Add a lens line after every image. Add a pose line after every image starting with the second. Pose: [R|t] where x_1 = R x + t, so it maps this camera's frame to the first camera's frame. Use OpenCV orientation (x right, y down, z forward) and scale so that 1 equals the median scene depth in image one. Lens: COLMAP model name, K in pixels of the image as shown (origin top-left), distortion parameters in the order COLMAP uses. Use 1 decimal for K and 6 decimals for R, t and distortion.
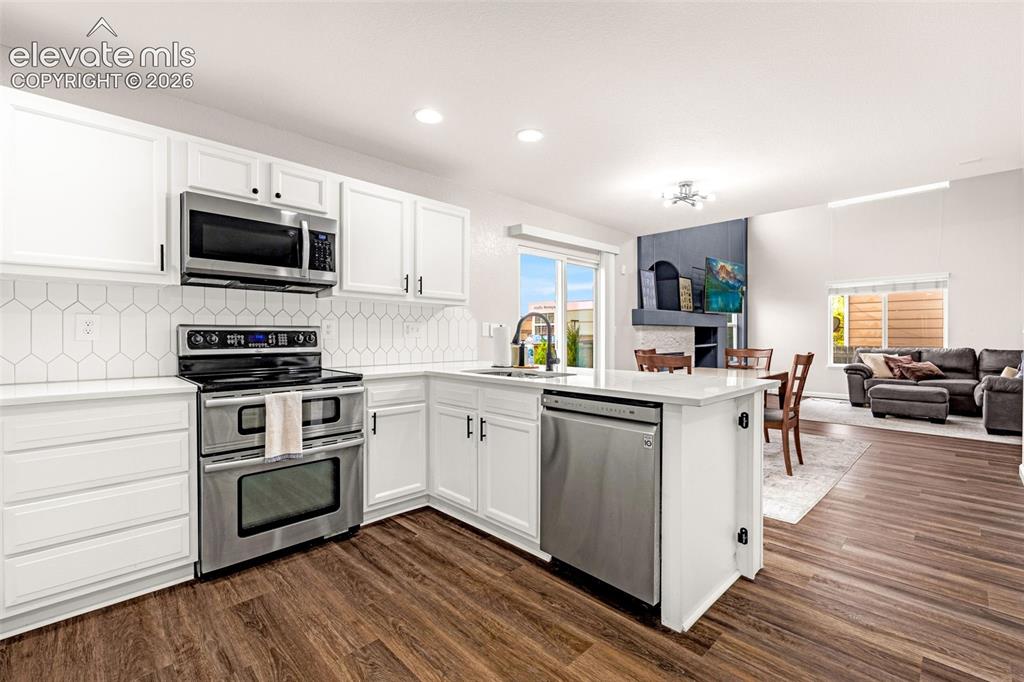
lens RADIAL K [[438.5, 0, 512.1], [0, 438.5, 337.5], [0, 0, 1]] dist [-0.000288, -0.000491]
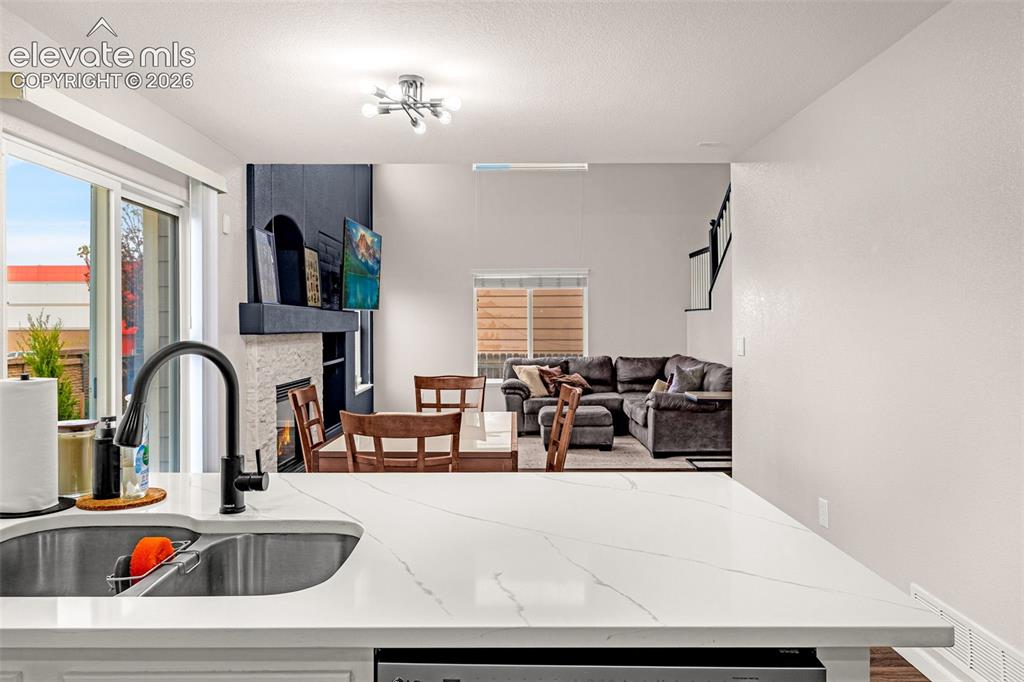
lens RADIAL K [[665.0, 0, 507.1], [0, 665.0, 323.2], [0, 0, 1]] dist [-0.000791, -0.001874]
pose [[0.696400, 0.004952, 0.717637, -0.108507], [0.005131, 0.999916, -0.011879, -0.050778], [-0.717636, 0.011955, 0.696316, 0.392623]]
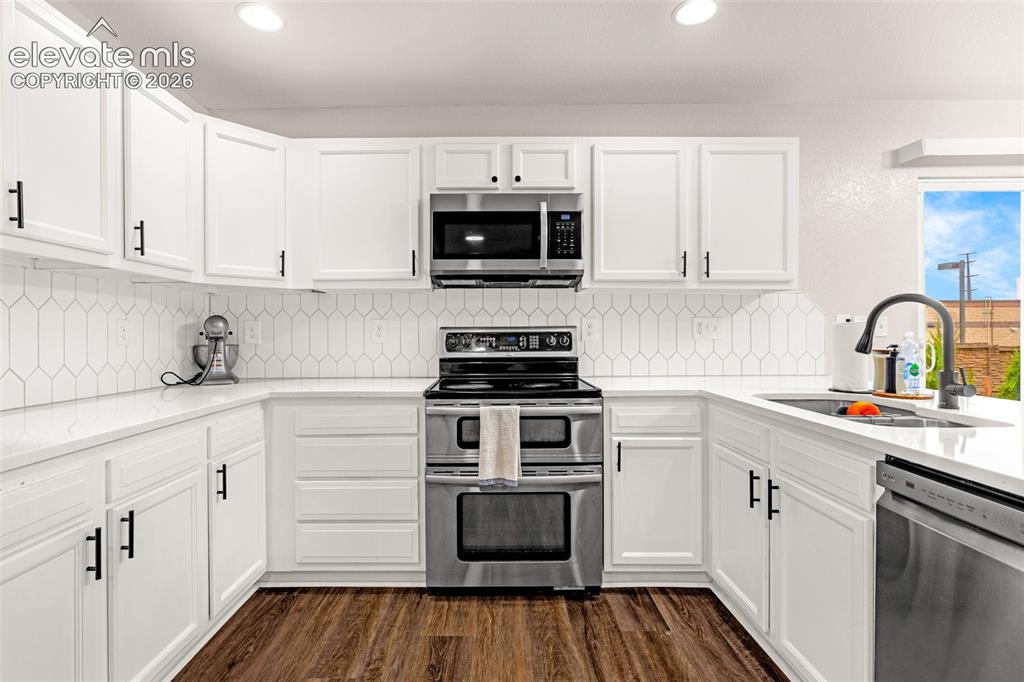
lens RADIAL K [[490.5, 0, 493.4], [0, 490.5, 335.0], [0, 0, 1]] dist [-0.008211, -0.000019]
pose [[0.708599, -0.002174, -0.705609, 0.089435], [0.002048, 0.999997, -0.001024, -0.006882], [0.705609, -0.000719, 0.708601, 0.193422]]
